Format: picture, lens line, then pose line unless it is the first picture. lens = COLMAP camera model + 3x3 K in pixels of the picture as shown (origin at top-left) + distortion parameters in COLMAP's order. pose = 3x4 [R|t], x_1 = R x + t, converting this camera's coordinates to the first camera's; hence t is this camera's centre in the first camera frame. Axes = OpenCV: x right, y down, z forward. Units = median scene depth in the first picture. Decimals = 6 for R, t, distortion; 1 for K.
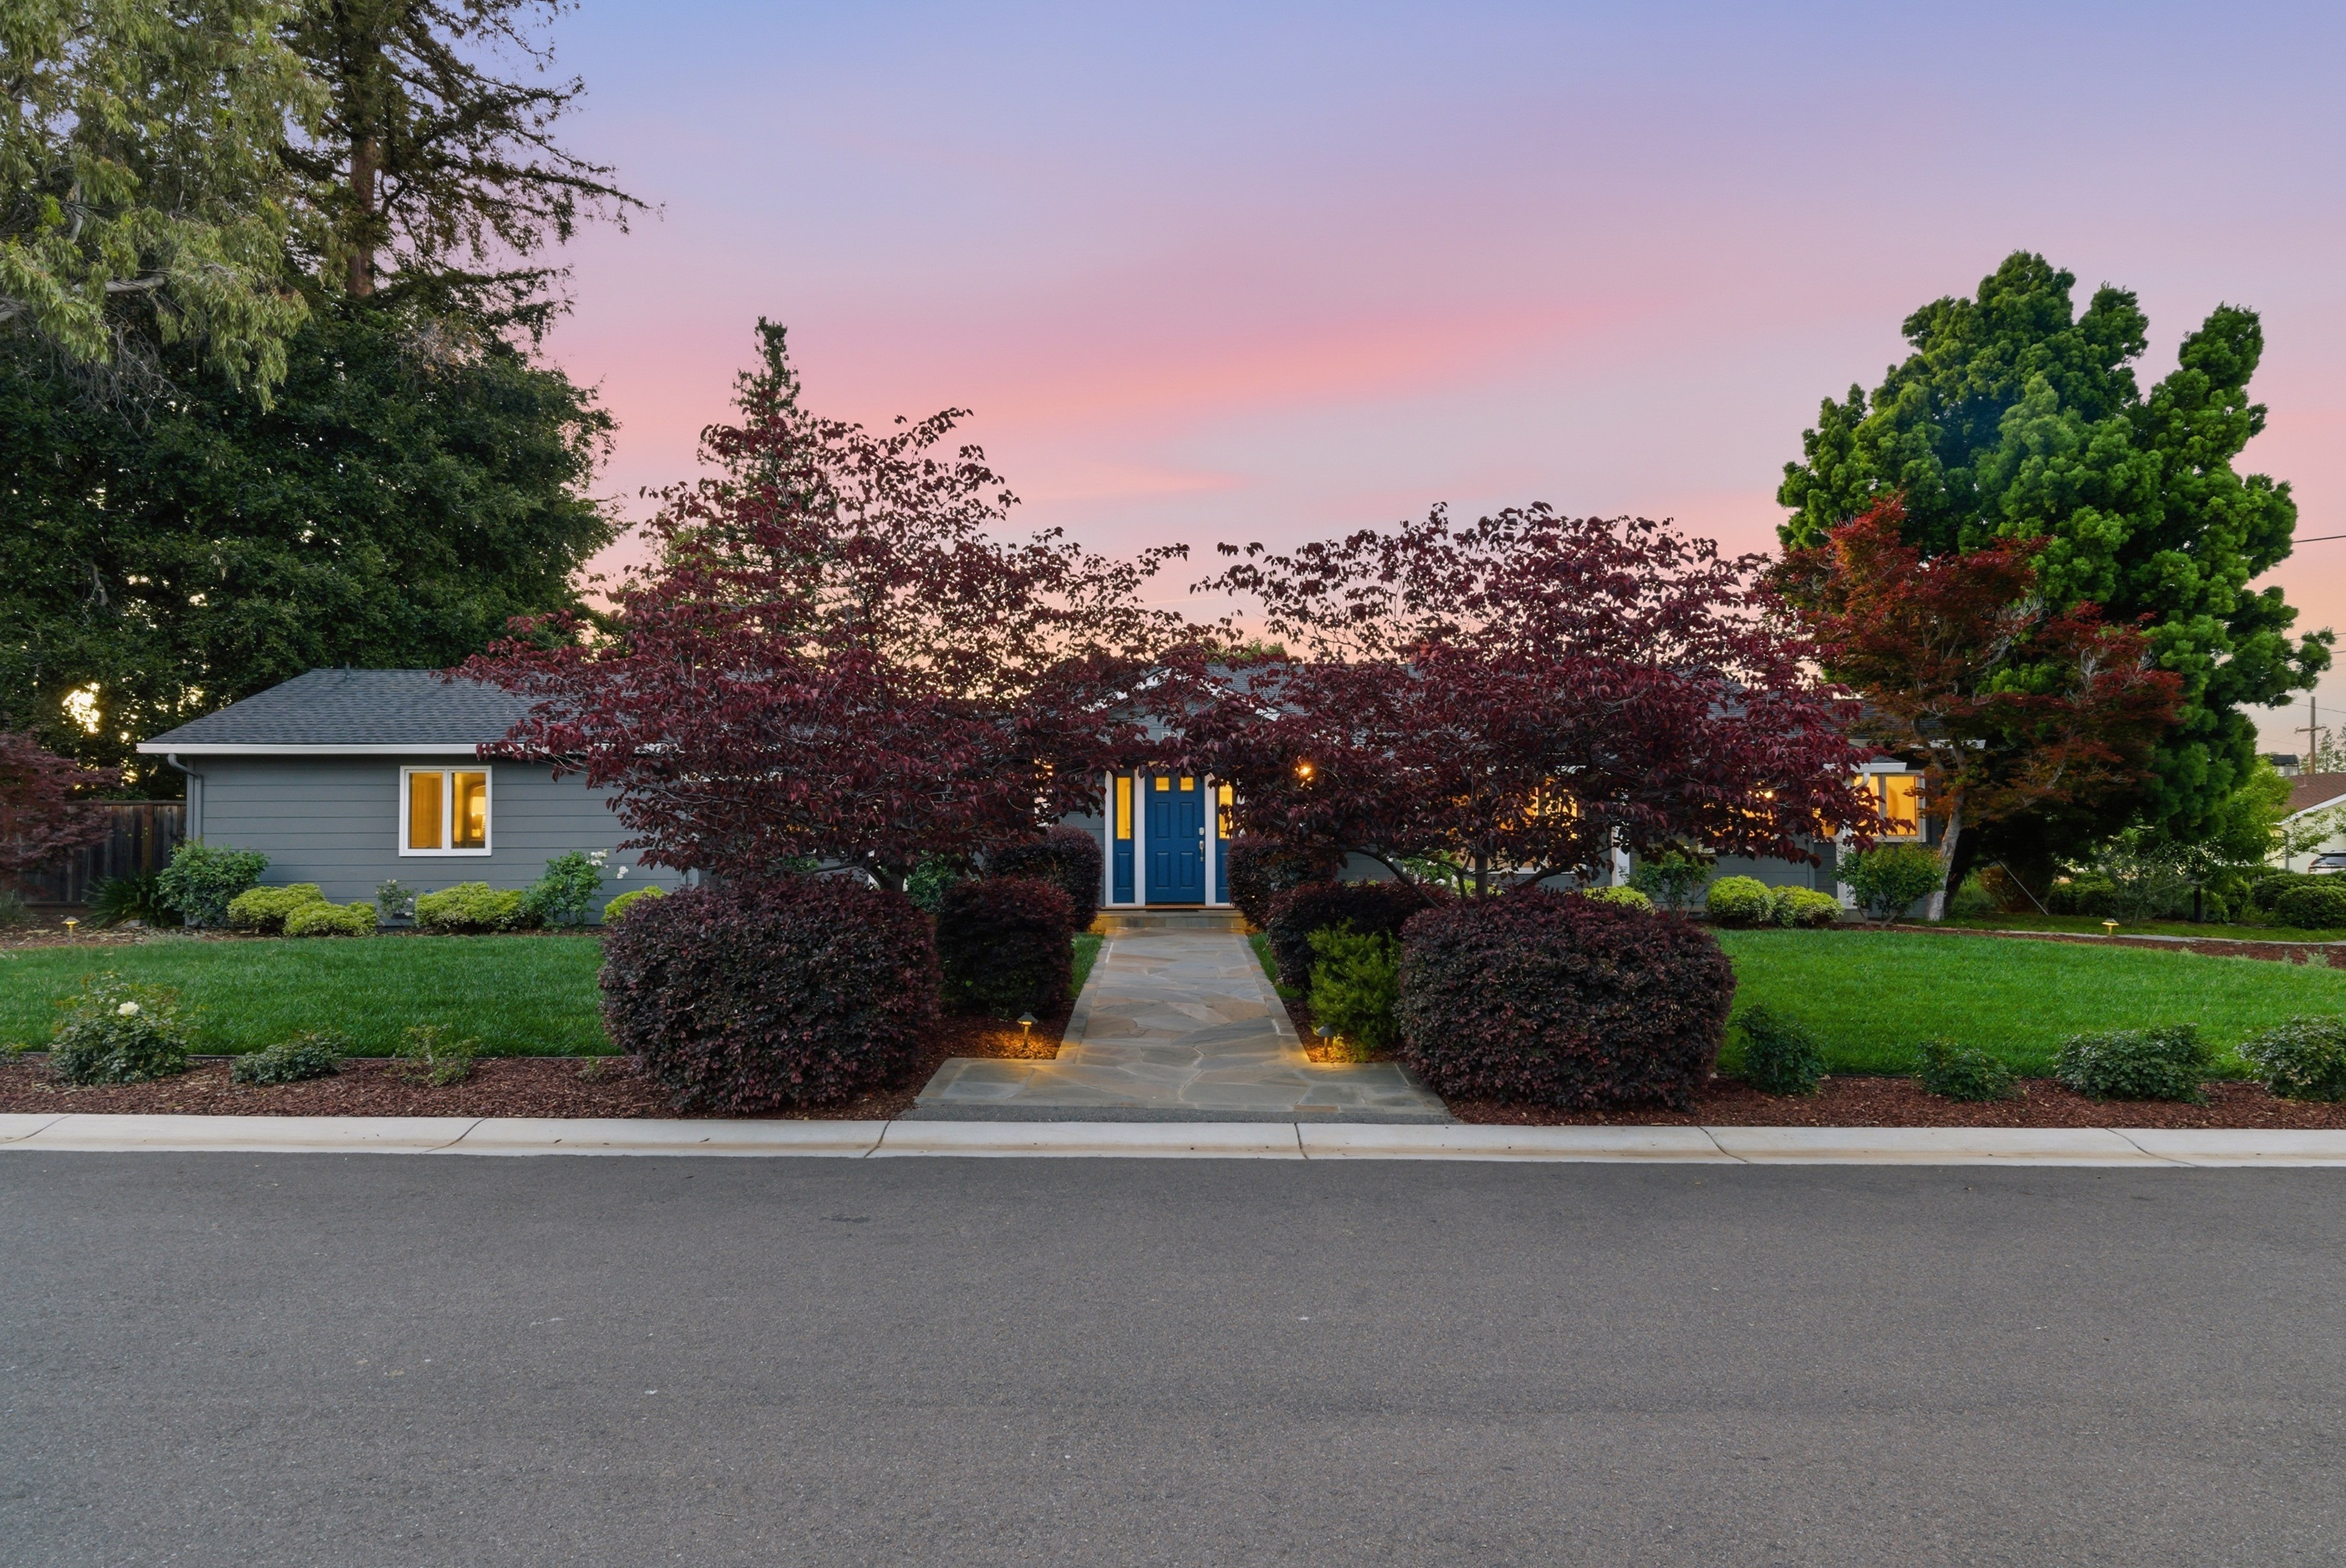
lens RADIAL K [[1281.1, 0, 1173.0], [0, 1281.1, 784.0], [0, 0, 1]] dist [0.024975, -0.000448]
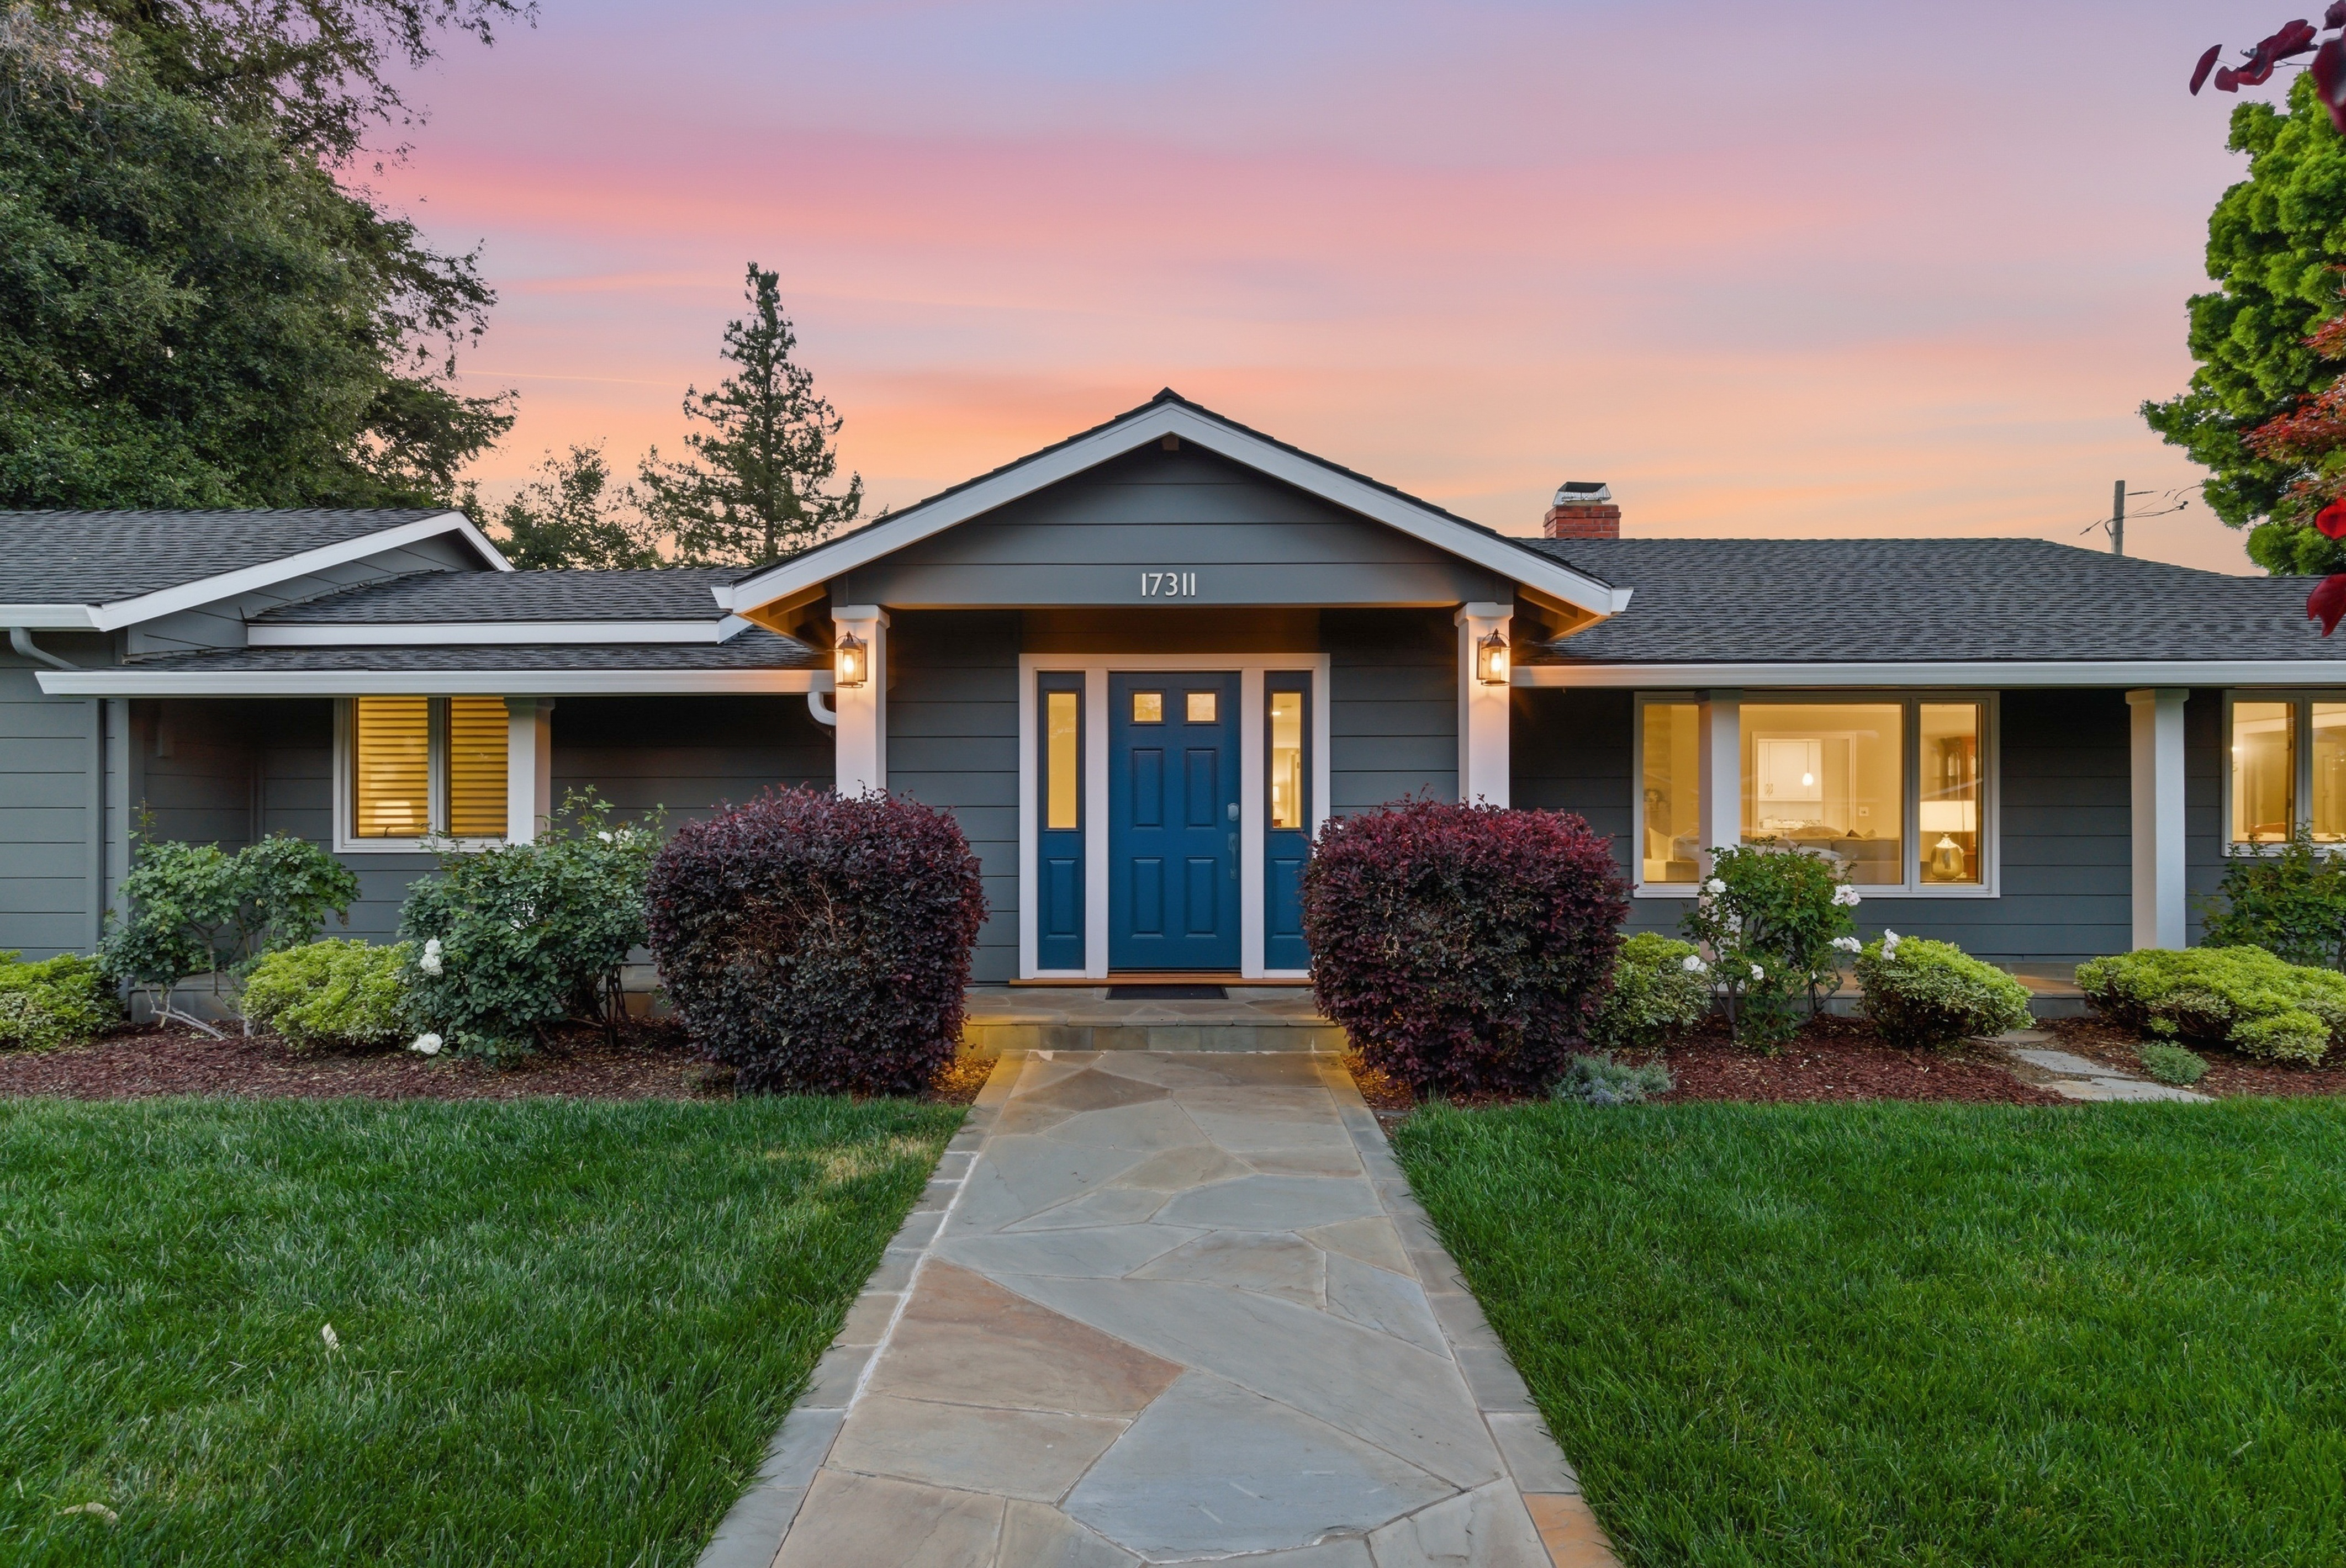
lens RADIAL K [[1102.9, 0, 1164.9], [0, 1102.9, 802.0], [0, 0, 1]] dist [0.002922, 0.000256]
pose [[0.999832, 0.004362, -0.017794, 0.004476], [-0.003743, 0.999393, 0.034634, 0.019446], [0.017934, -0.034562, 0.999242, 0.601159]]
